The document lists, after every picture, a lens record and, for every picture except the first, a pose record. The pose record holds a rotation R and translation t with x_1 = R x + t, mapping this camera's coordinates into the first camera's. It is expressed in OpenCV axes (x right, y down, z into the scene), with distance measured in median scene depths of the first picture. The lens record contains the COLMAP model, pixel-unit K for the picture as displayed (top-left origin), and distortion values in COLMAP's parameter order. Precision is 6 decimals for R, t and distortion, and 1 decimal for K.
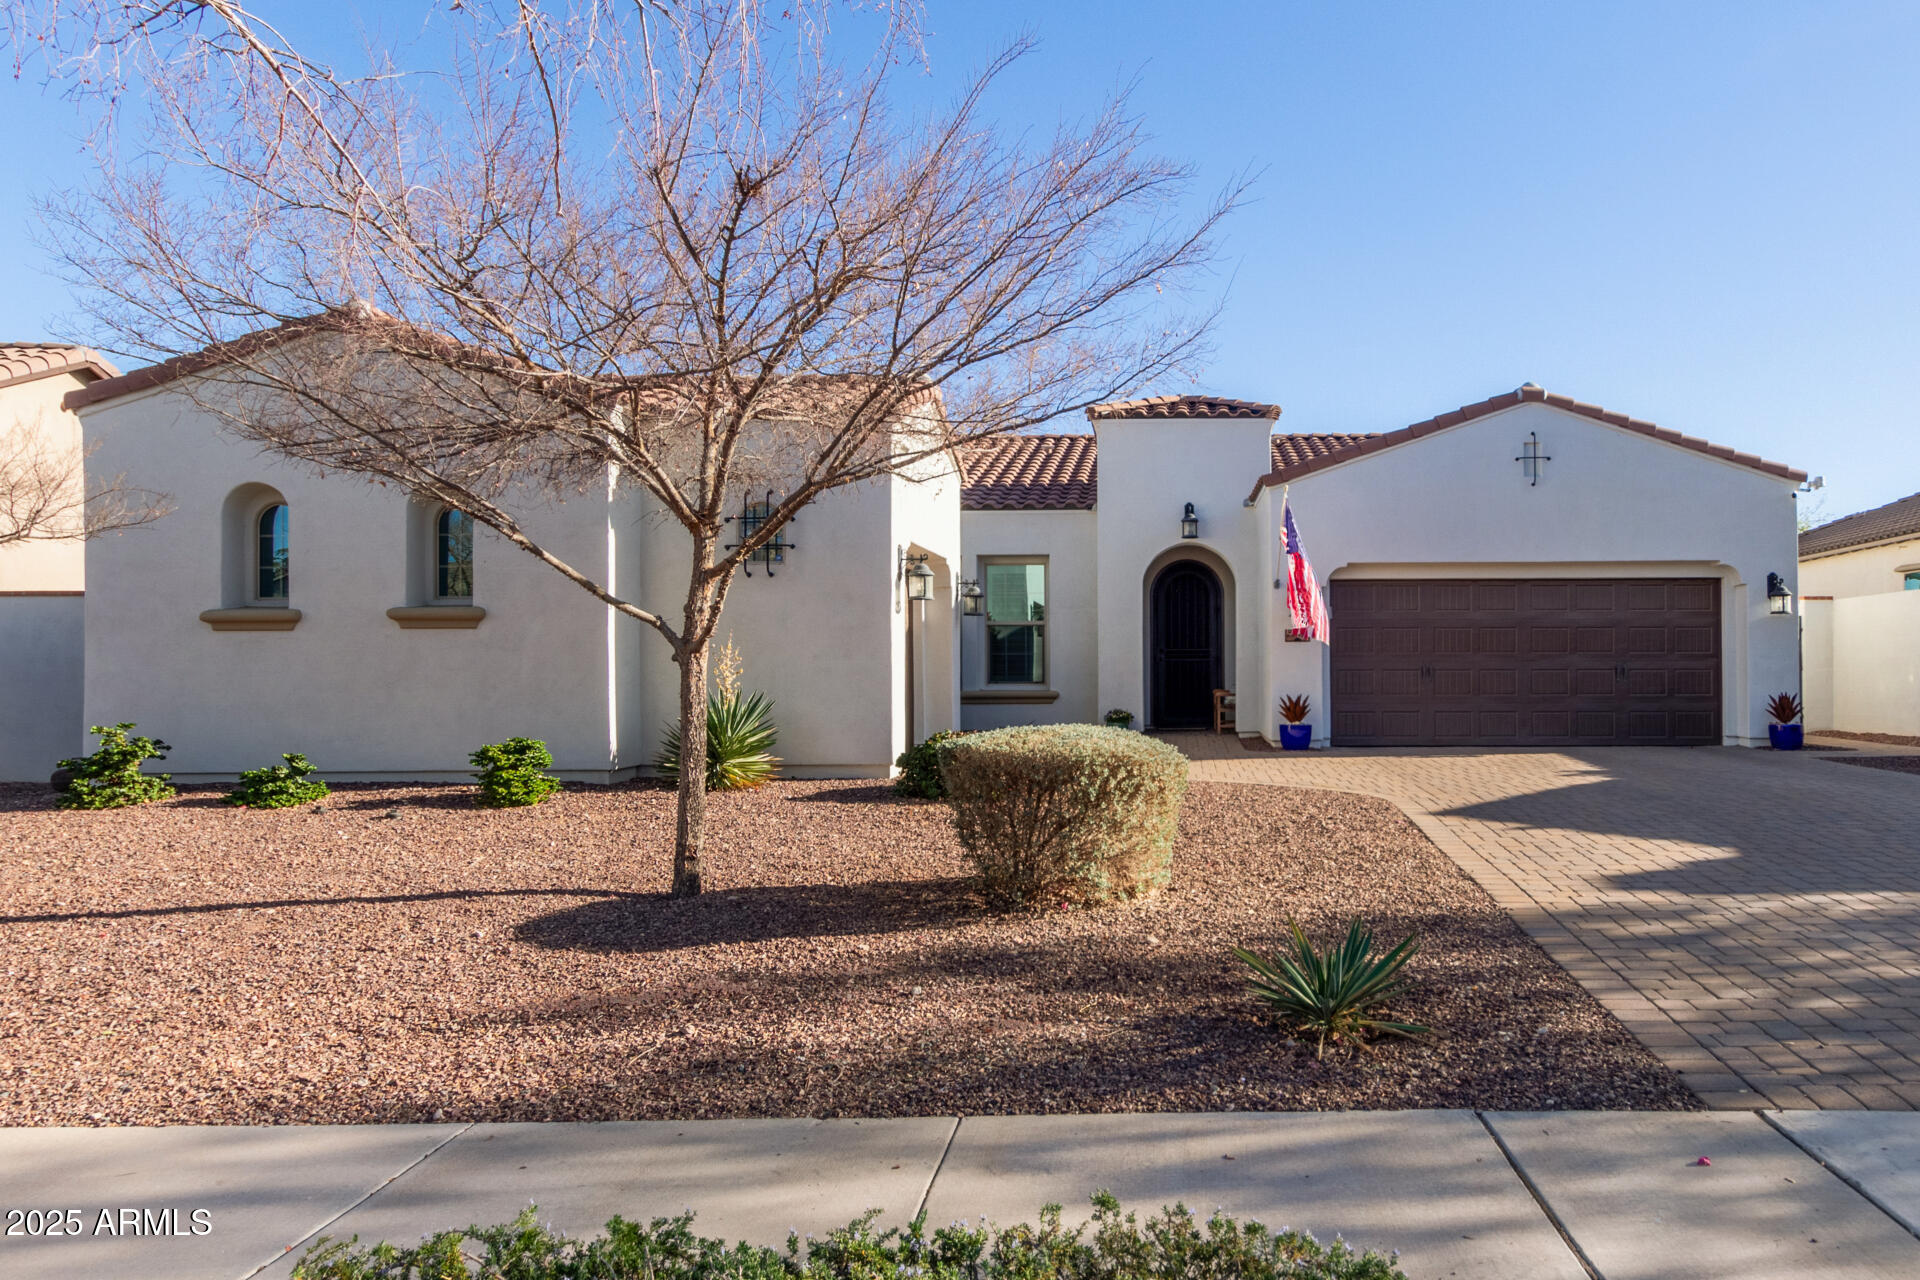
lens RADIAL K [[898.6, 0, 951.8], [0, 898.6, 650.3], [0, 0, 1]] dist [0.008119, 0.000453]
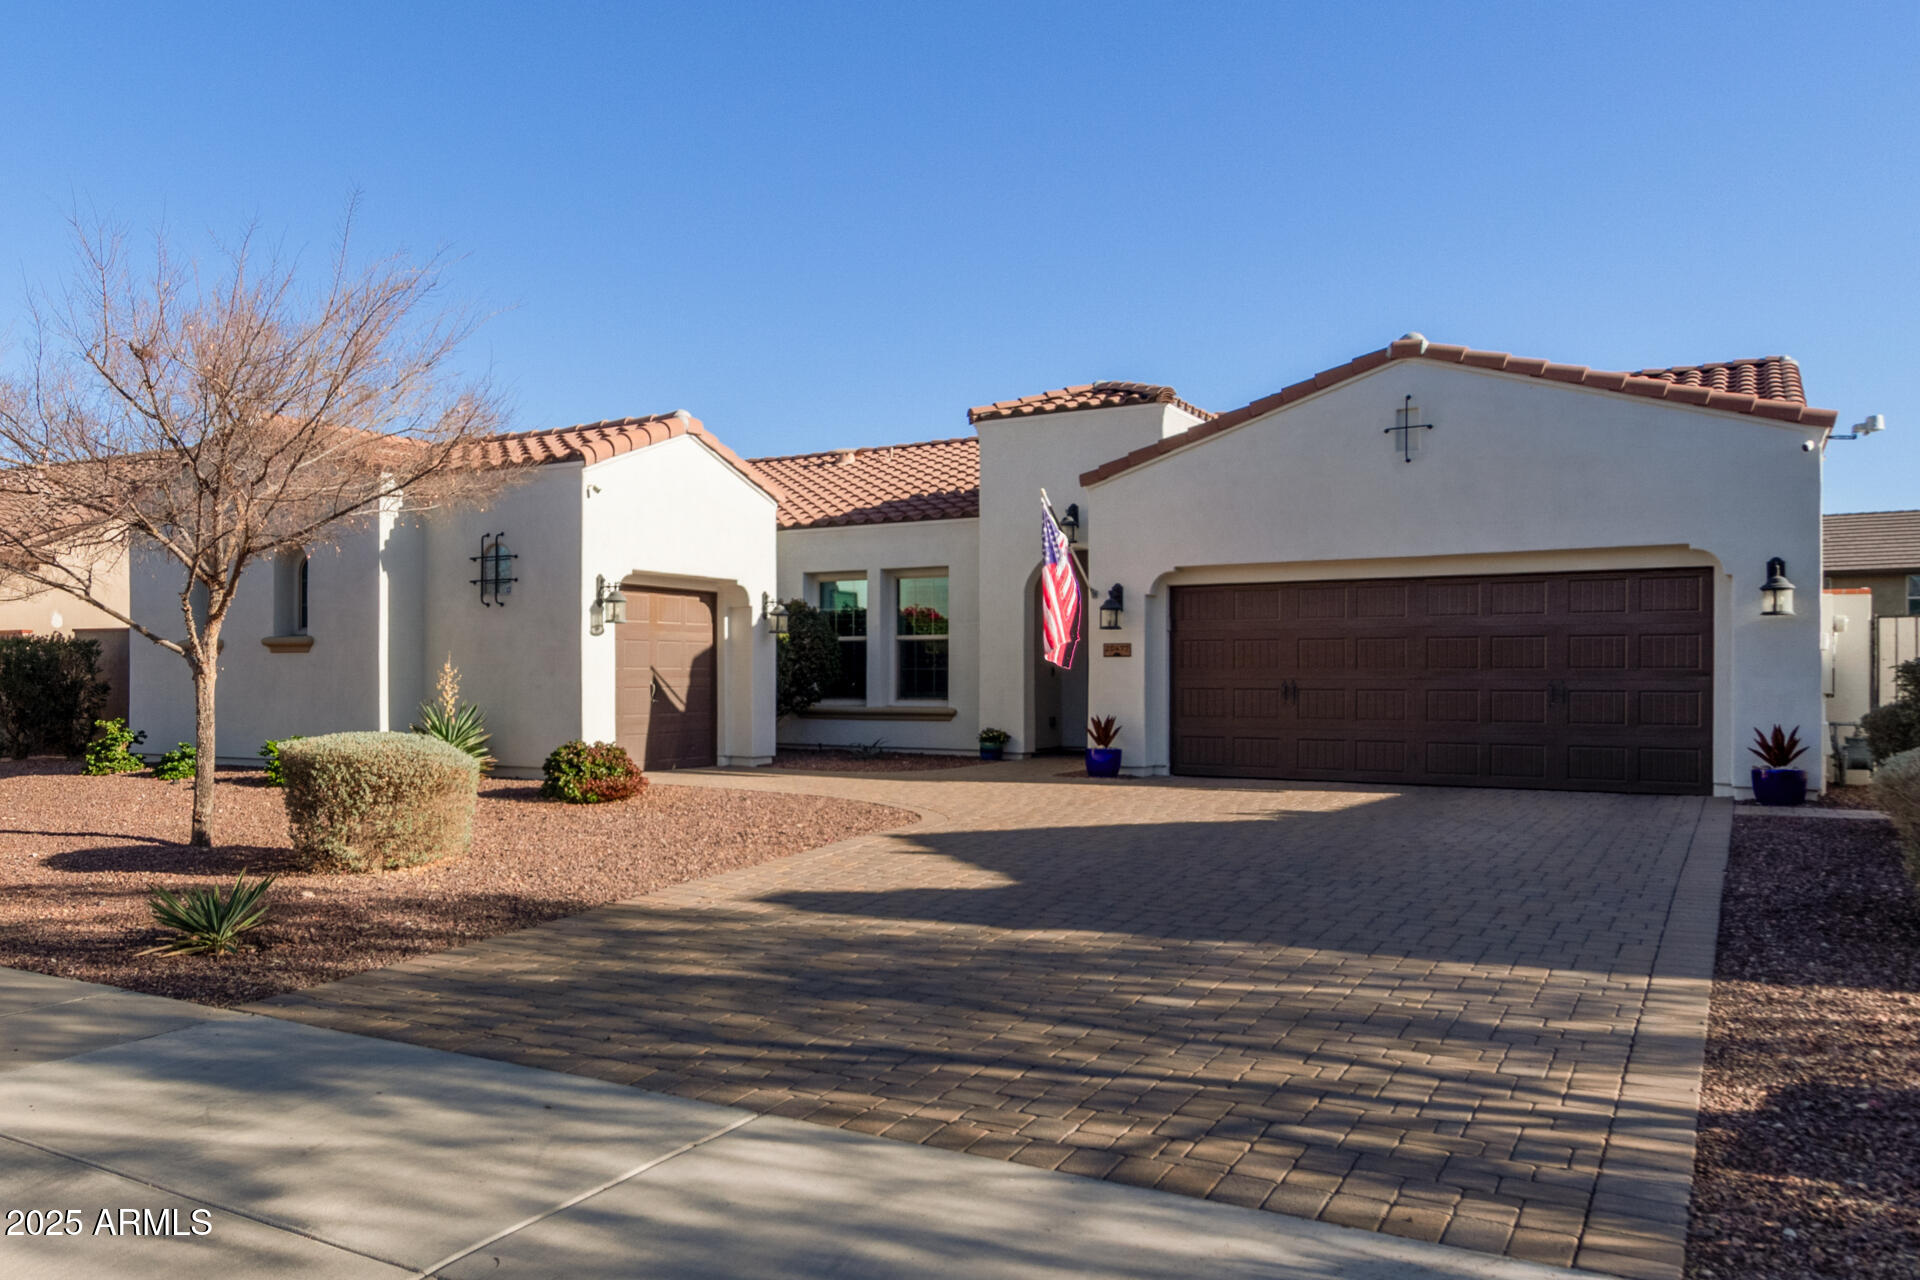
lens RADIAL K [[1023.6, 0, 959.3], [0, 1023.6, 667.7], [0, 0, 1]] dist [0.011344, -0.000311]
pose [[0.920139, -0.000034, -0.391593, 0.635198], [0.003192, 0.999967, 0.007415, -0.006646], [0.391580, -0.008073, 0.920109, -0.003151]]
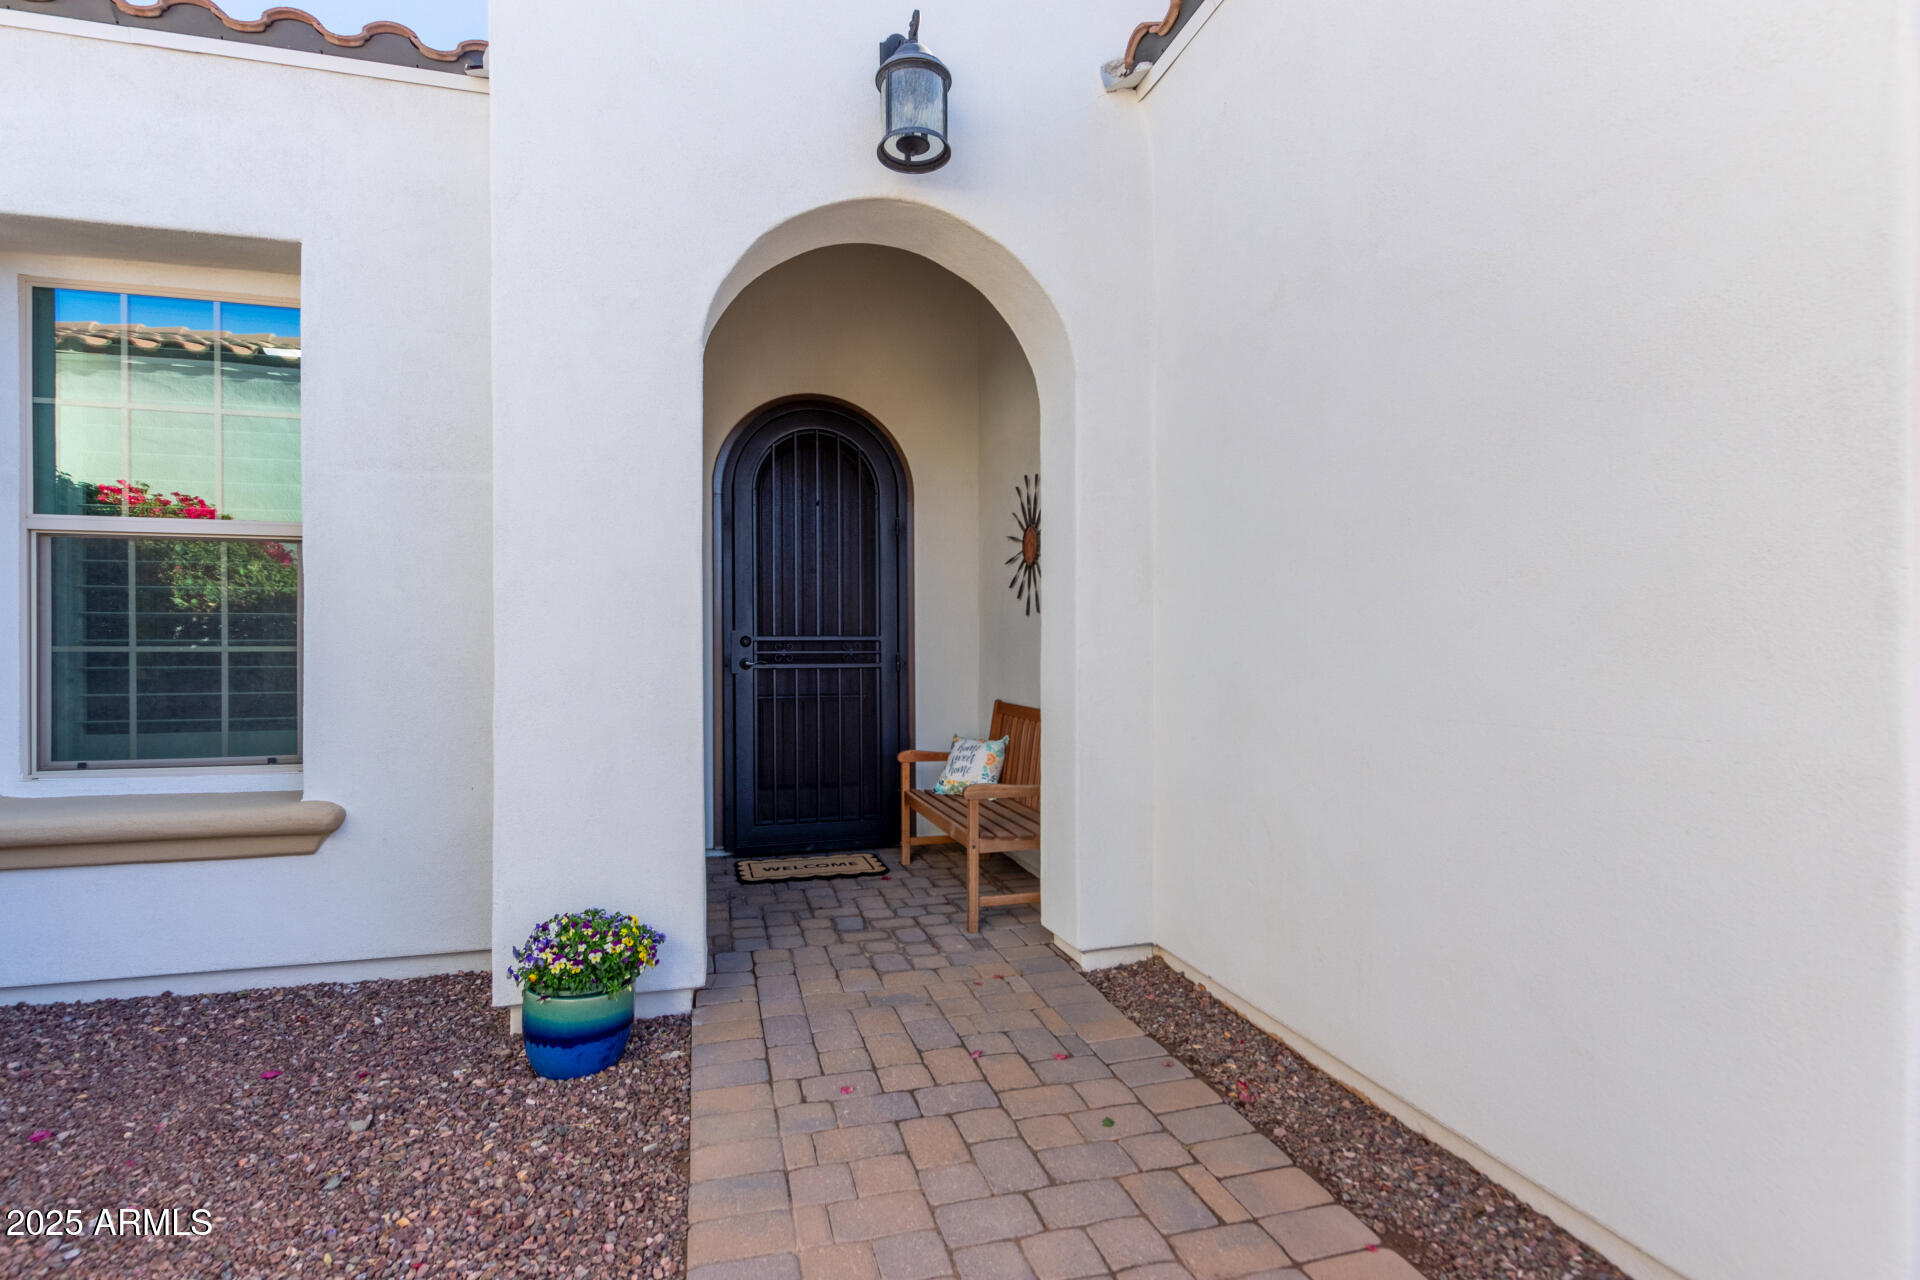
lens RADIAL K [[898.6, 0, 951.8], [0, 898.6, 650.3], [0, 0, 1]] dist [0.008119, 0.000453]
pose [[0.901923, -0.000887, 0.431895, 0.189308], [-0.001549, 0.999985, 0.005288, 0.003083], [-0.431893, -0.005438, 0.901908, 0.795533]]
